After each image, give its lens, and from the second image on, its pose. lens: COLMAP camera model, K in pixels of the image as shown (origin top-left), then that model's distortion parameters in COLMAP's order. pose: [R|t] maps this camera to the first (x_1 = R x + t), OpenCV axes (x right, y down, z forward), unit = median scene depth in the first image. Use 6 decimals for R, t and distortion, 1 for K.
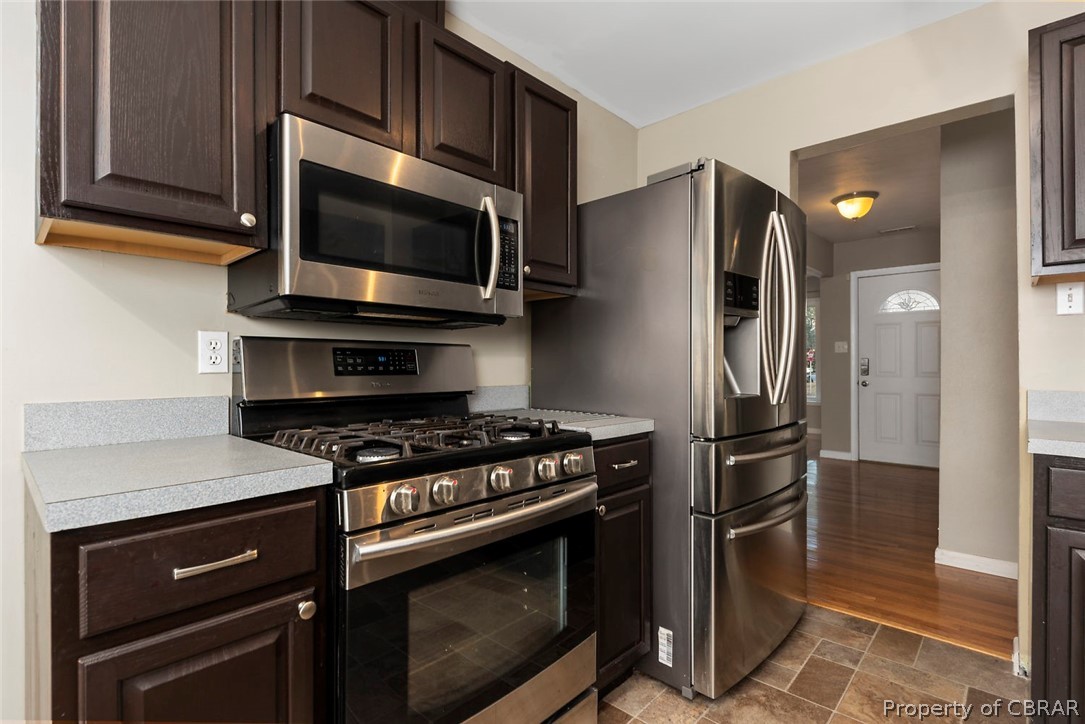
lens RADIAL K [[515.3, 0, 539.8], [0, 515.3, 364.4], [0, 0, 1]] dist [0.001300, -0.007105]
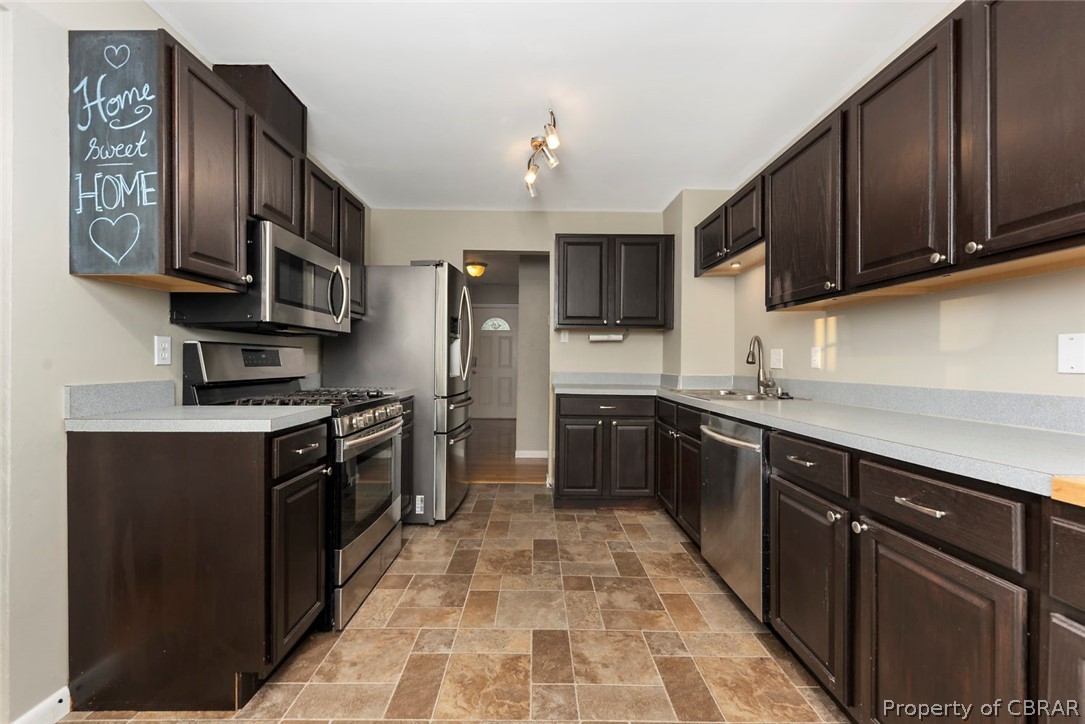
lens RADIAL K [[429.7, 0, 542.5], [0, 429.7, 362.0], [0, 0, 1]] dist [0.001222, 0.000038]
pose [[0.721712, 0.007769, 0.692149, -0.587027], [-0.013135, 0.999911, 0.002472, -0.006644], [-0.692068, -0.010875, 0.721750, -0.528689]]
